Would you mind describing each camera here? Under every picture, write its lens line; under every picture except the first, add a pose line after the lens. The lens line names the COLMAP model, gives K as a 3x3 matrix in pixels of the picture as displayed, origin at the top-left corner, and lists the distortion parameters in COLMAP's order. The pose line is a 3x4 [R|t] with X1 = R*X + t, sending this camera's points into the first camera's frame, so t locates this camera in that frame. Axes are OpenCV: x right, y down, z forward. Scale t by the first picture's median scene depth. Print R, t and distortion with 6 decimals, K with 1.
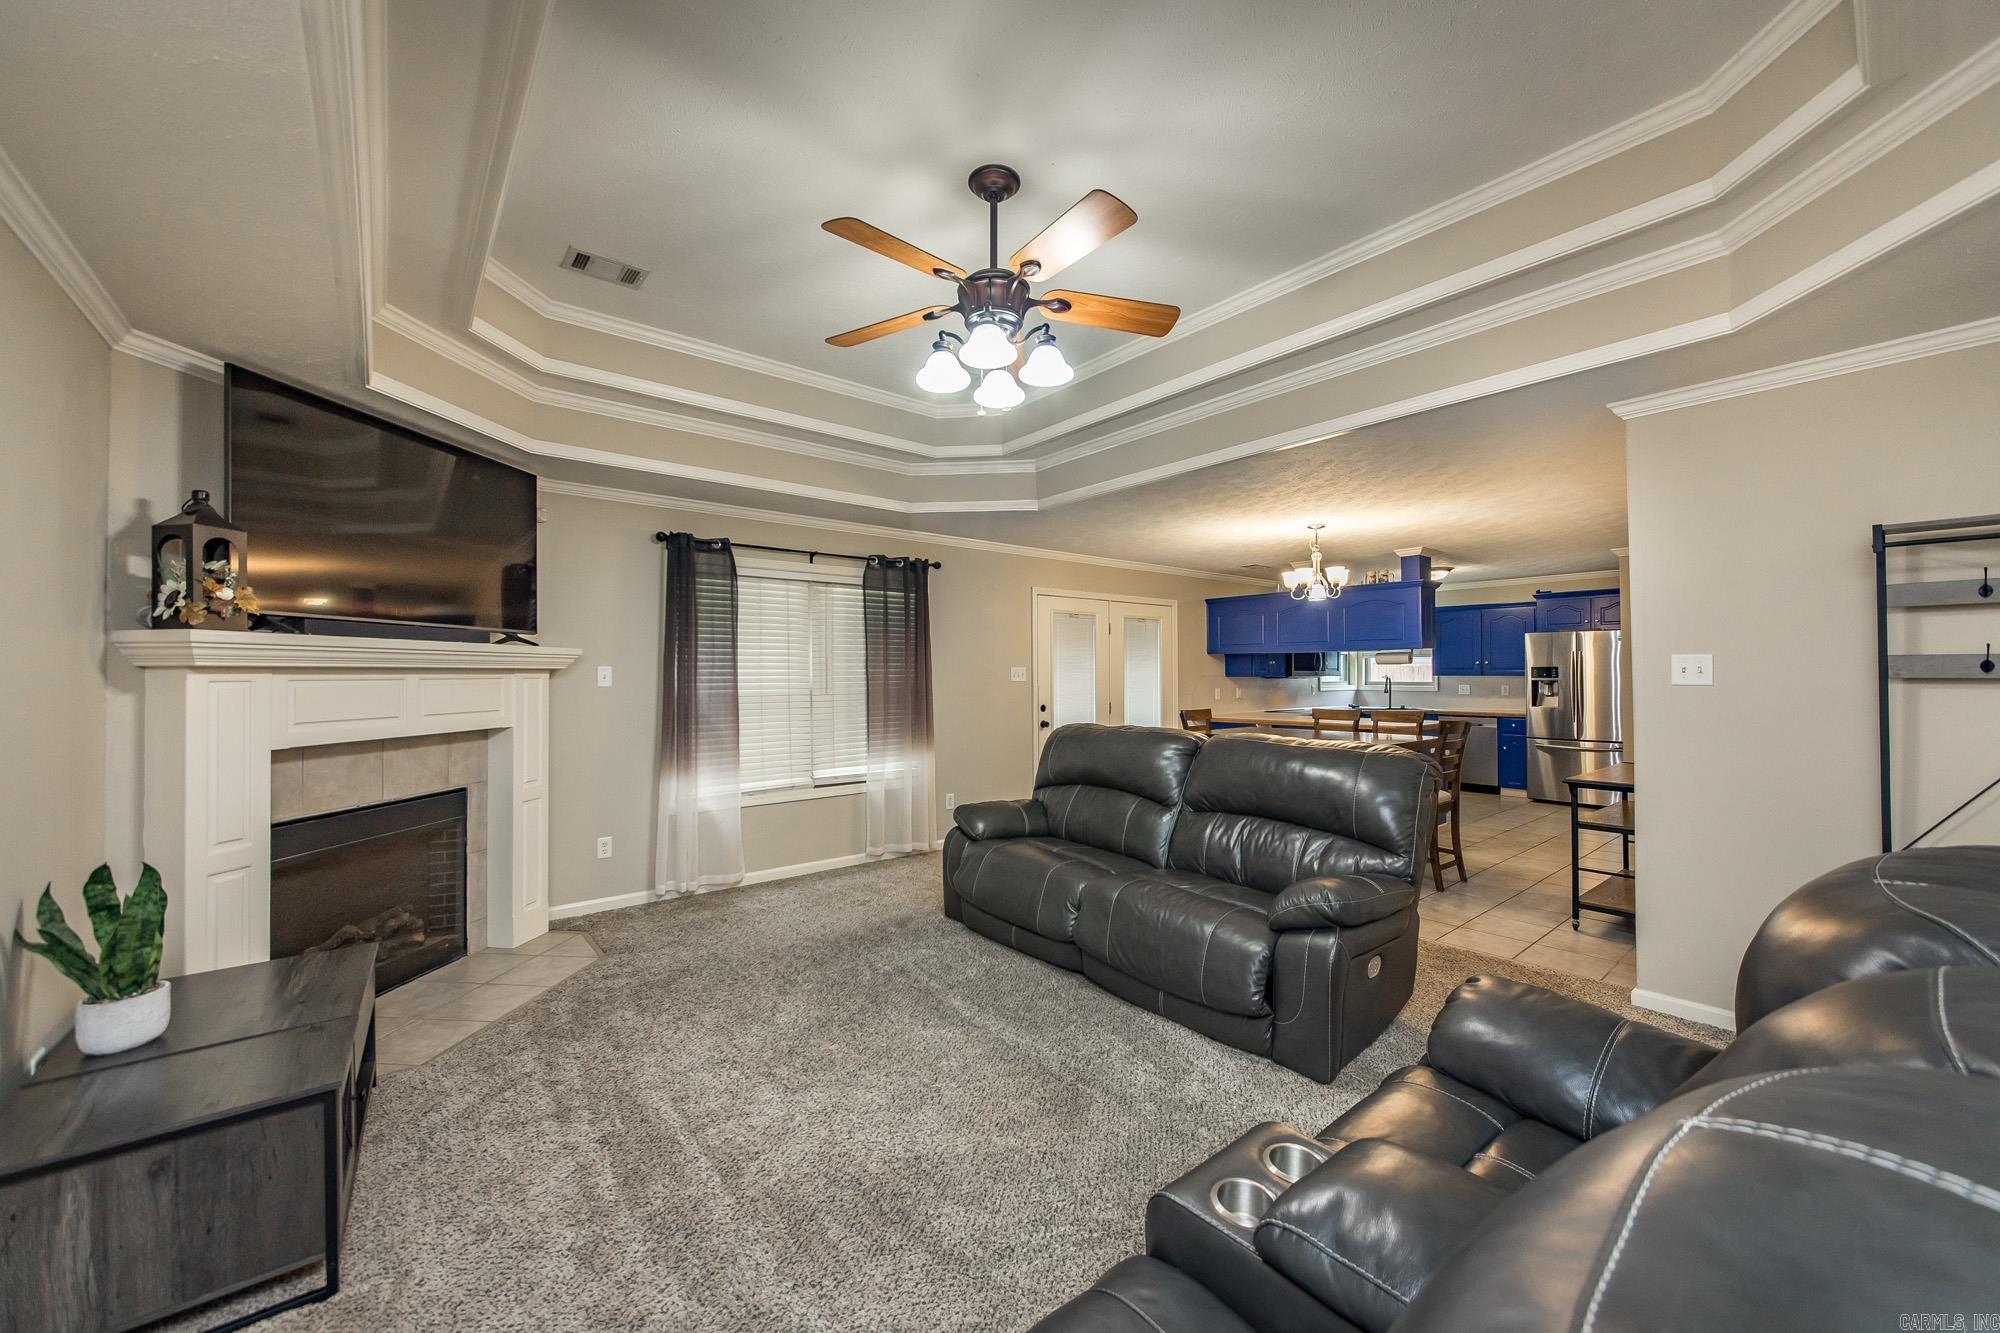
lens RADIAL K [[758.7, 0, 1004.8], [0, 758.7, 680.1], [0, 0, 1]] dist [0.014155, 0.000318]
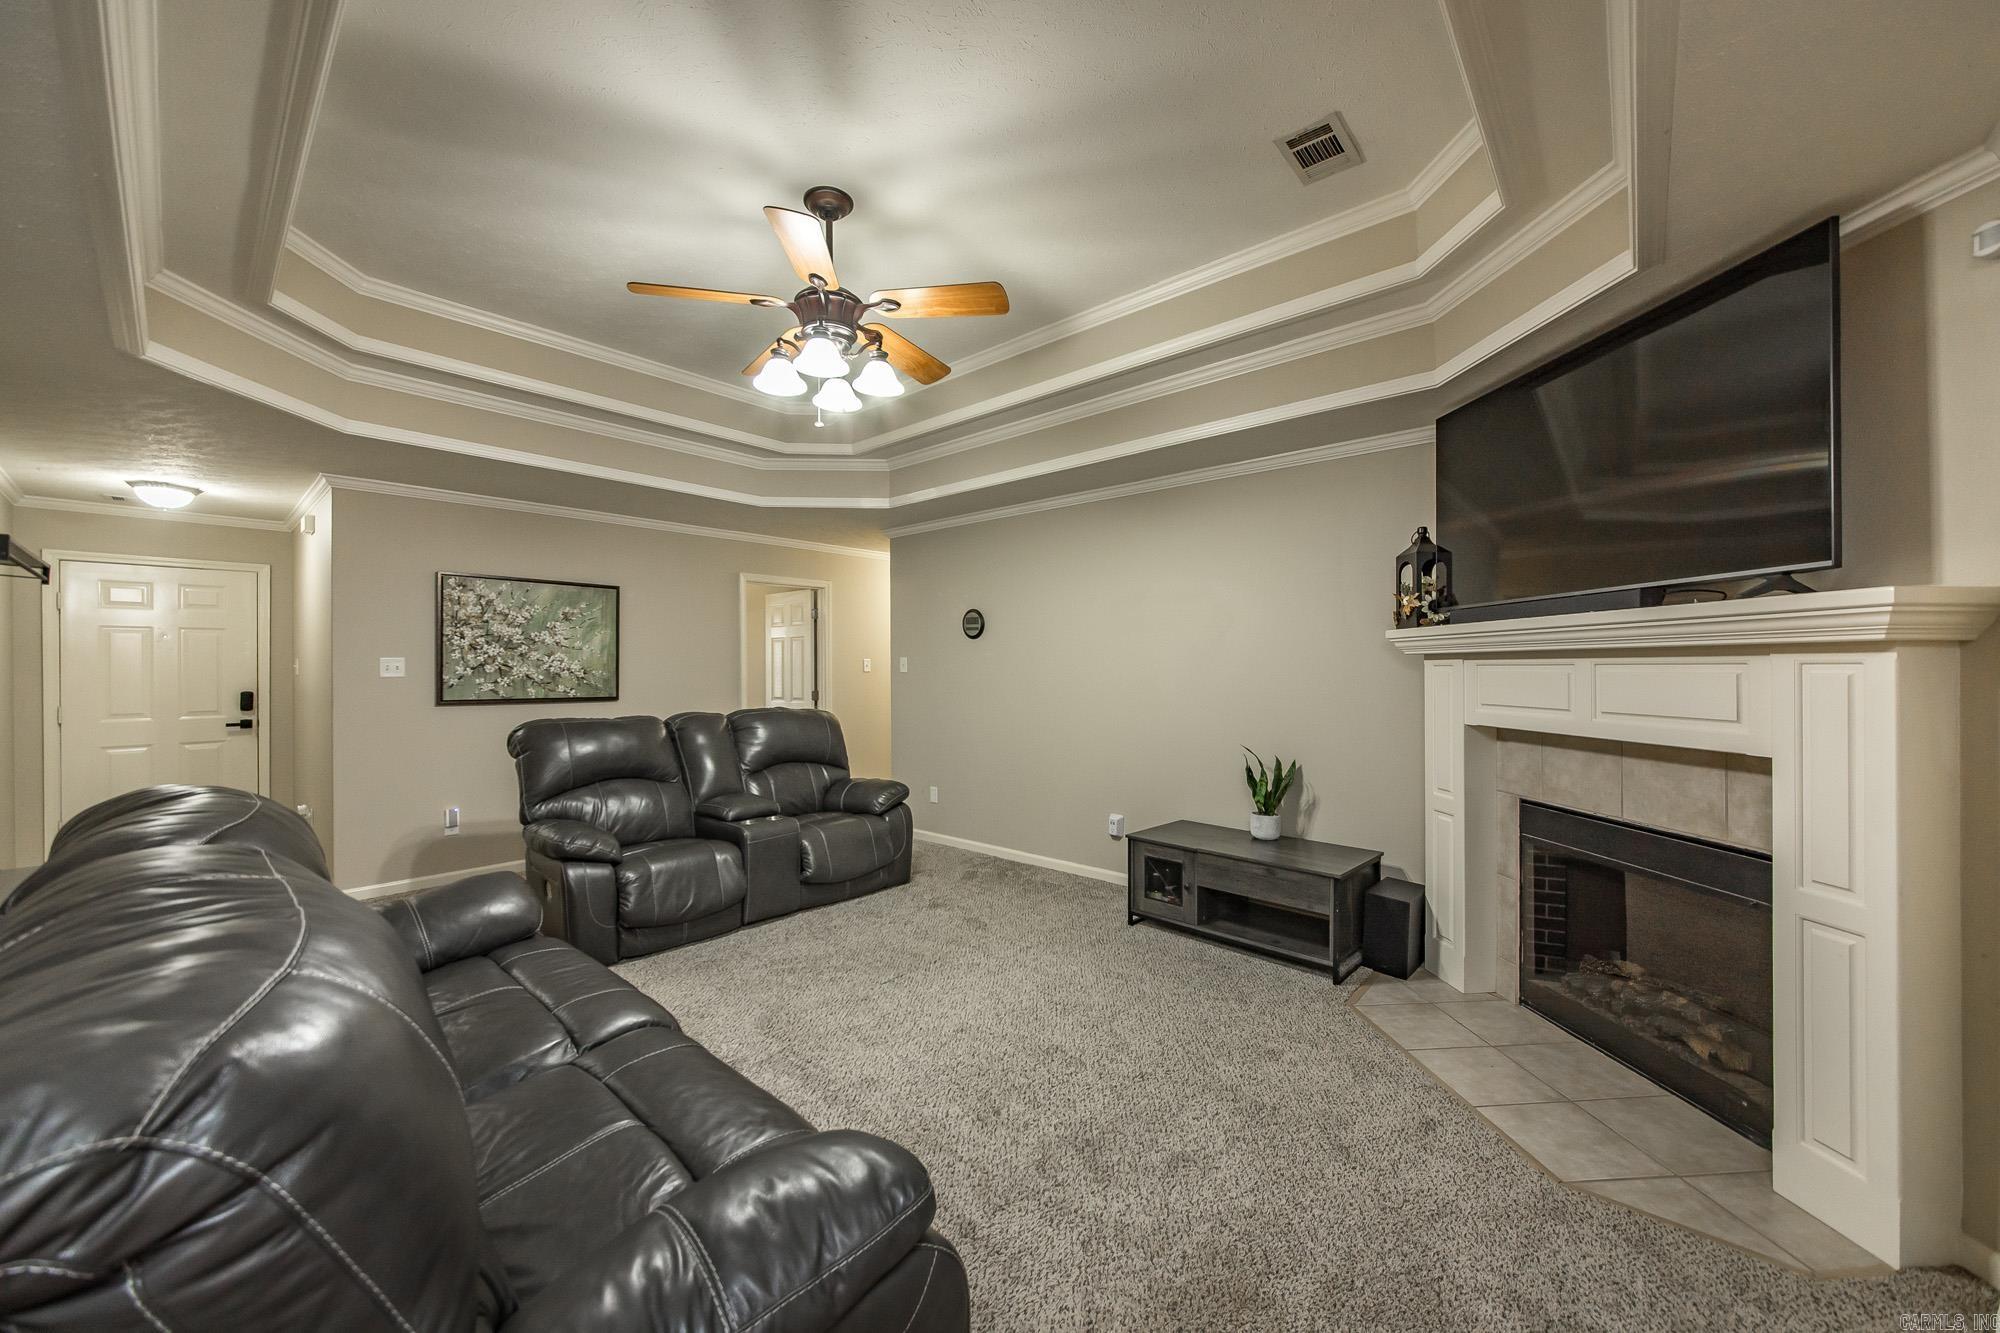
lens RADIAL K [[740.0, 0, 1013.4], [0, 740.0, 667.3], [0, 0, 1]] dist [-0.013957, 0.002036]
pose [[-0.988230, 0.007744, -0.152779, -0.034049], [0.006724, 0.999951, 0.007197, -0.003210], [0.152827, 0.006085, -0.988234, 0.695018]]
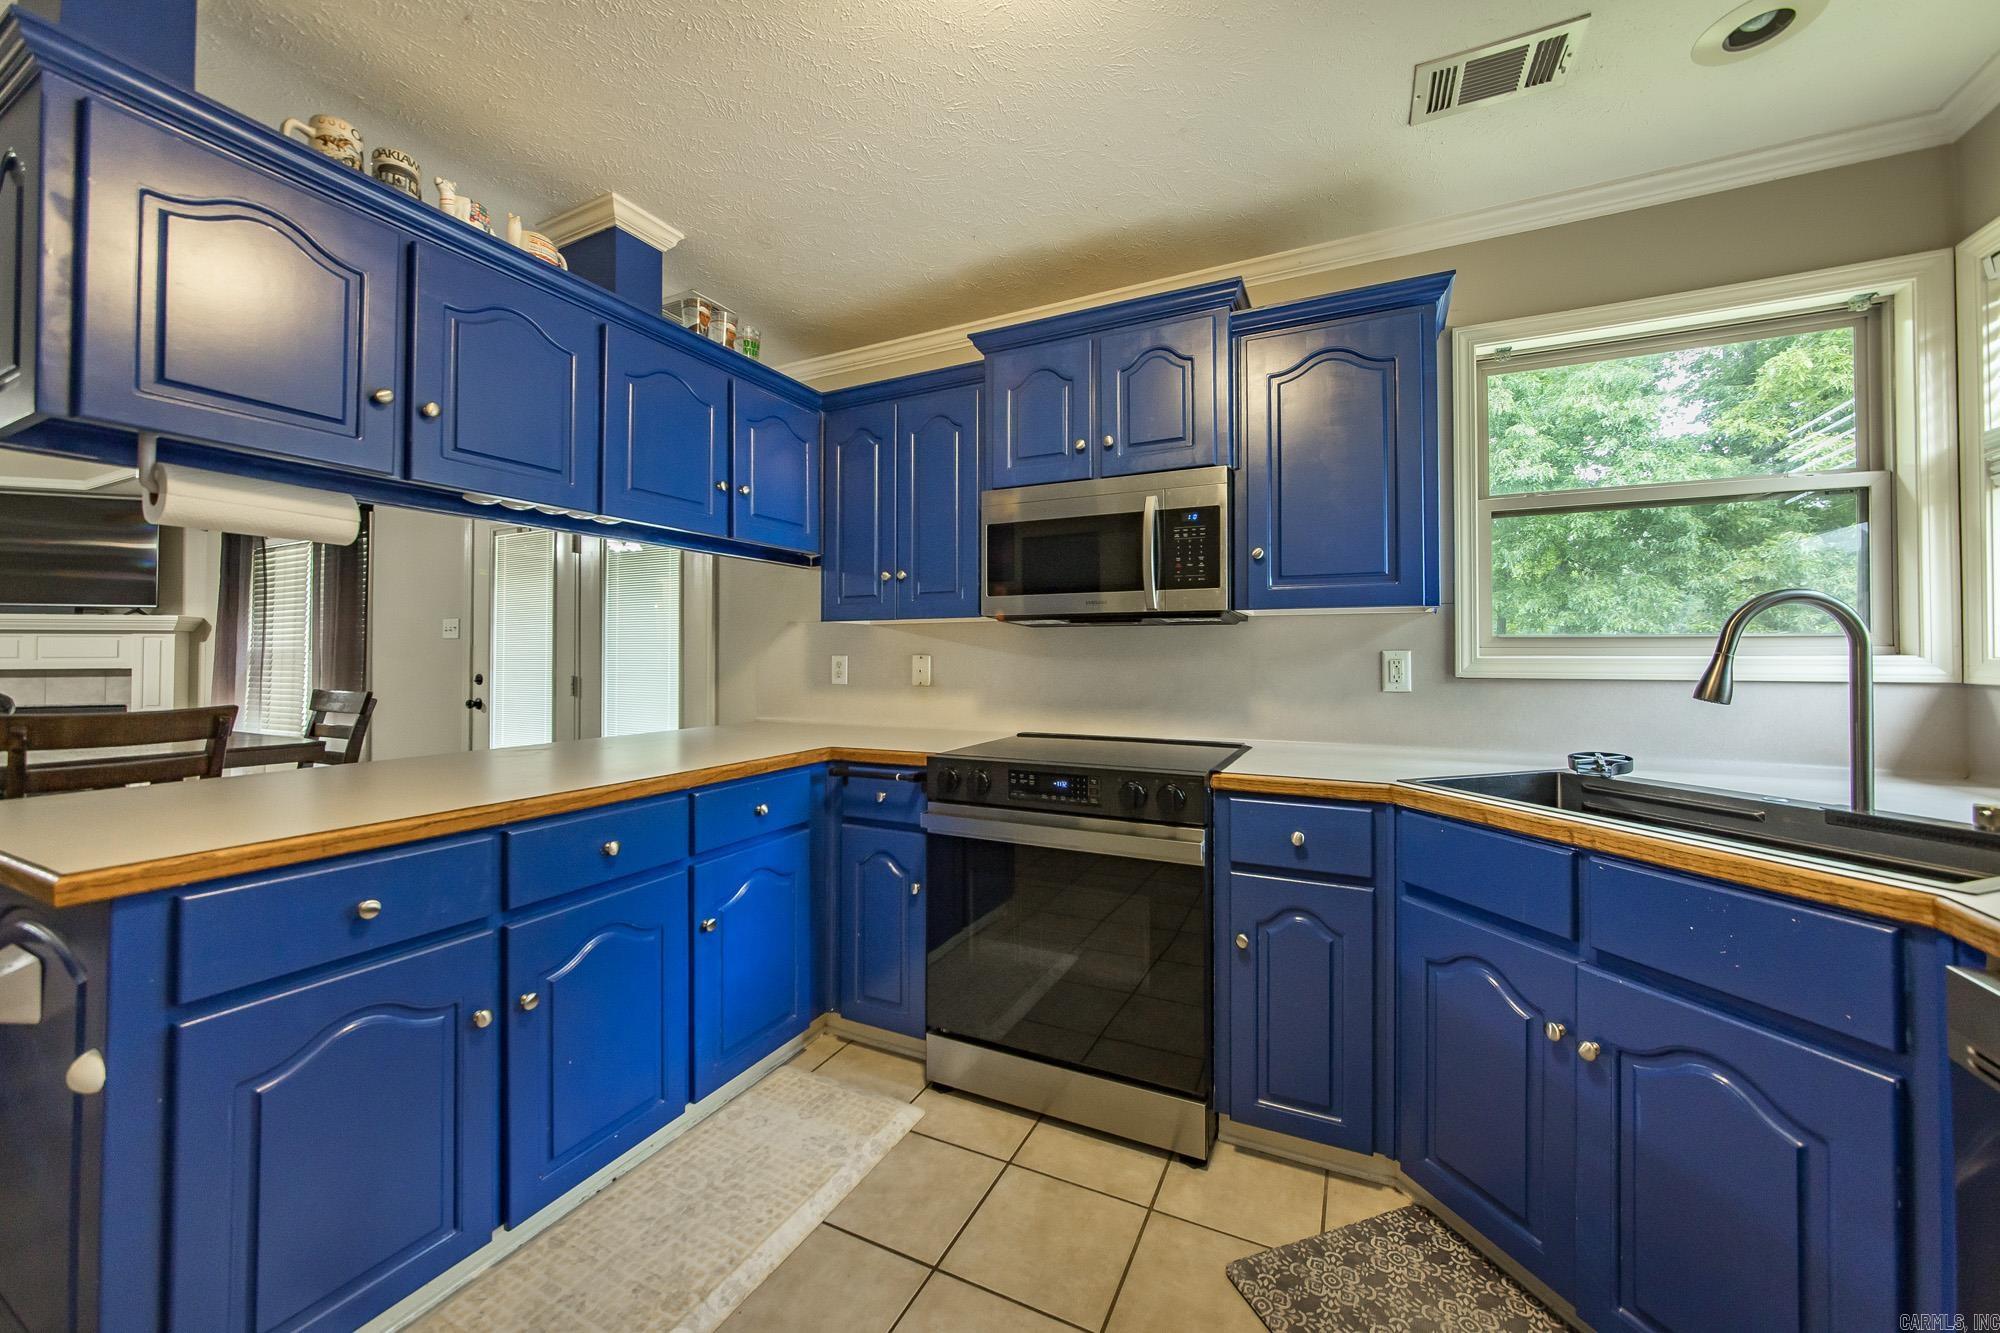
lens RADIAL K [[740.0, 0, 993.3], [0, 740.0, 641.1], [0, 0, 1]] dist [-0.013957, 0.002036]
pose [[0.403353, -0.013314, -0.914948, 0.701518], [-0.005539, 0.999840, -0.016991, 0.010519], [0.915028, 0.011922, 0.403215, 0.991748]]
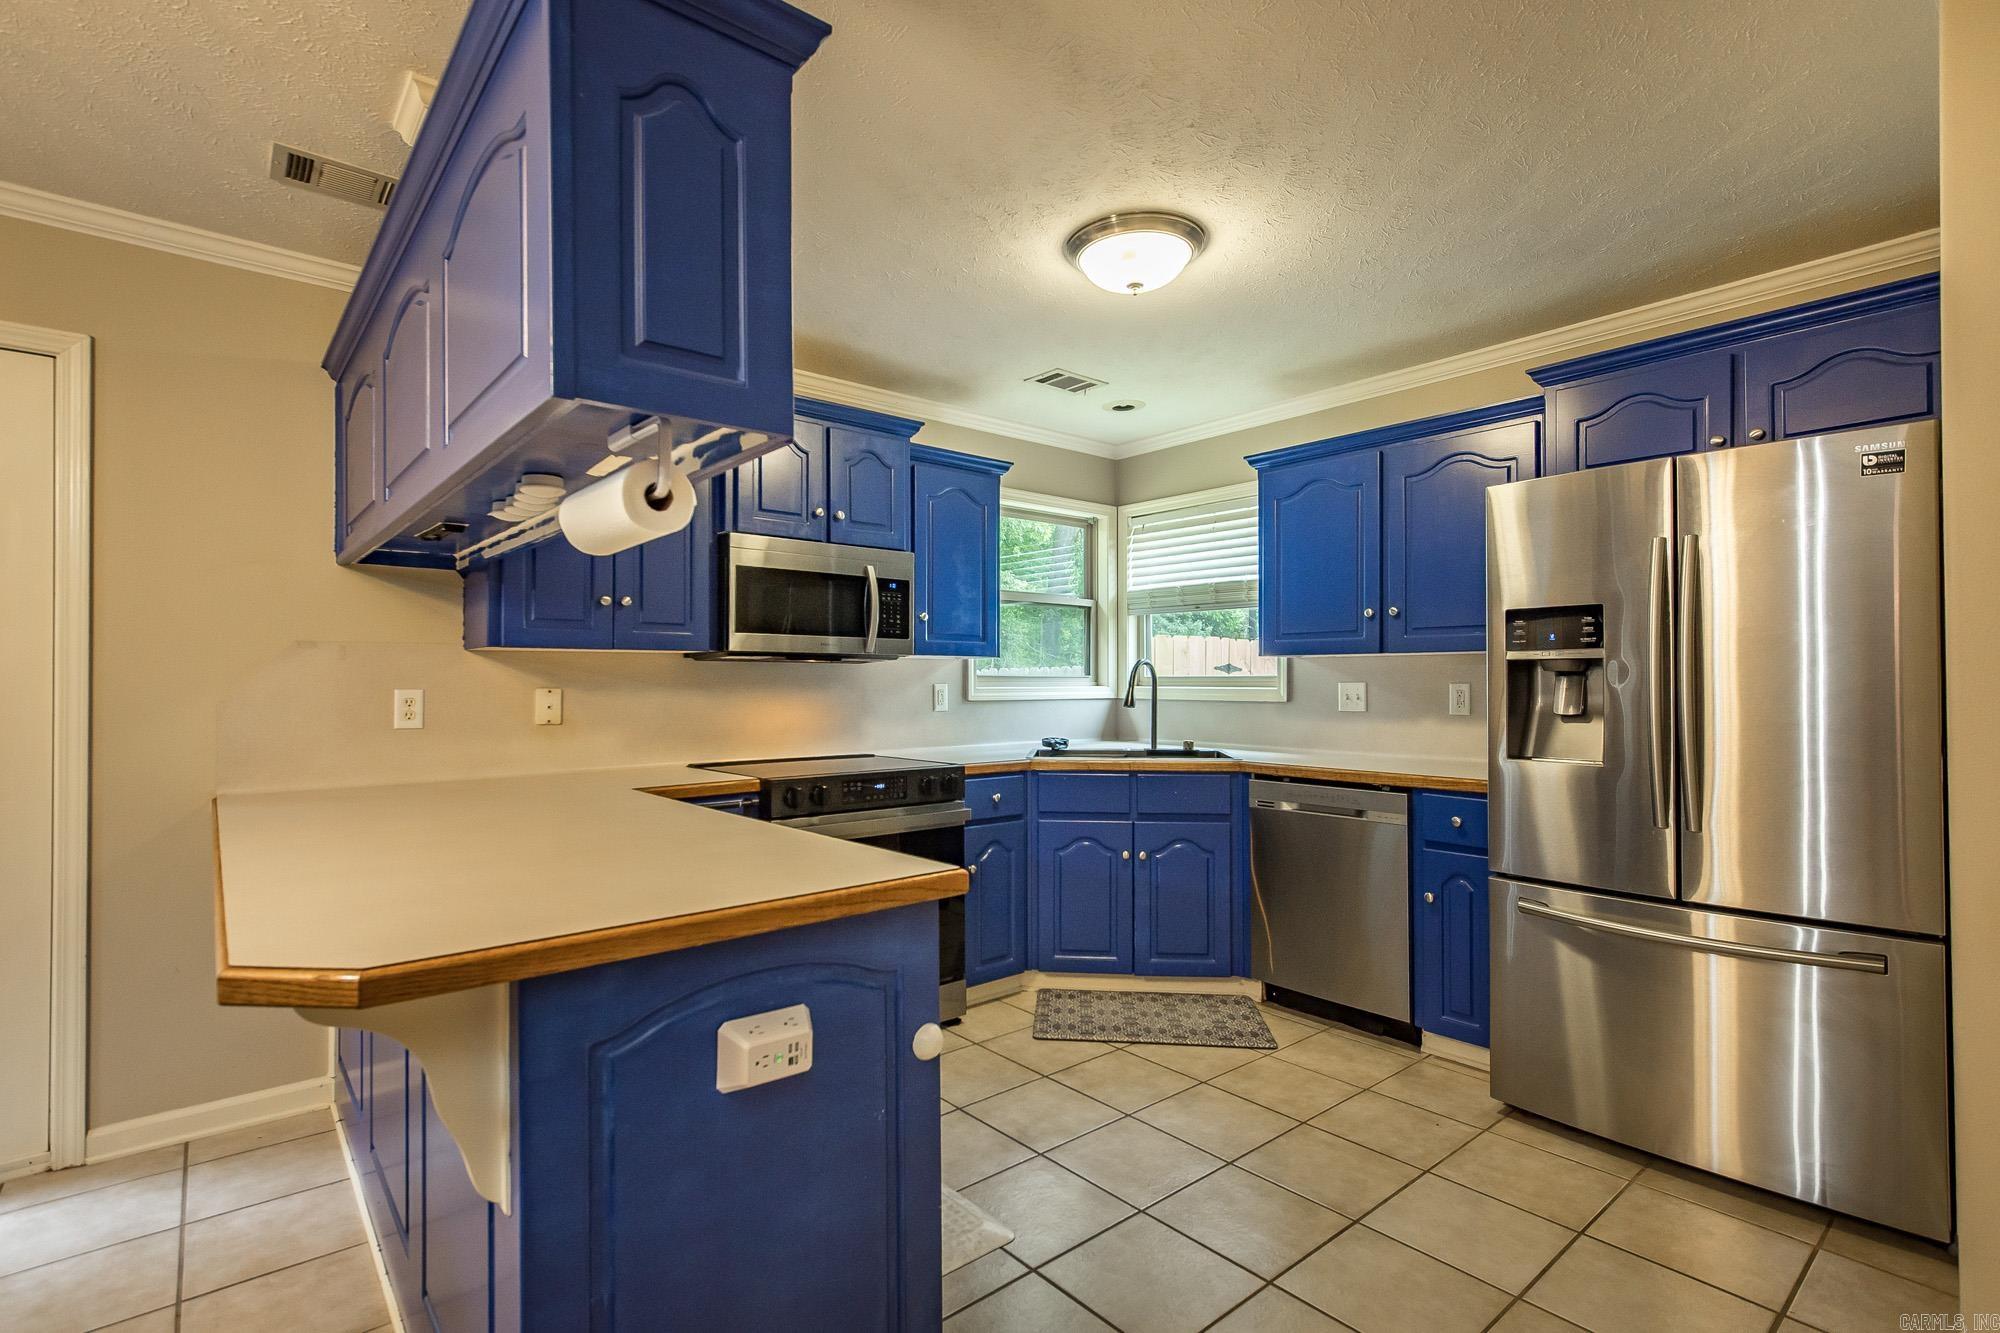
lens RADIAL K [[920.9, 0, 991.5], [0, 920.9, 672.3], [0, 0, 1]] dist [0.014128, 0.000345]
pose [[0.999958, 0.002779, -0.008684, 0.539156], [-0.002928, 0.999849, -0.017158, 0.010943], [0.008635, 0.017183, 0.999815, 0.712505]]
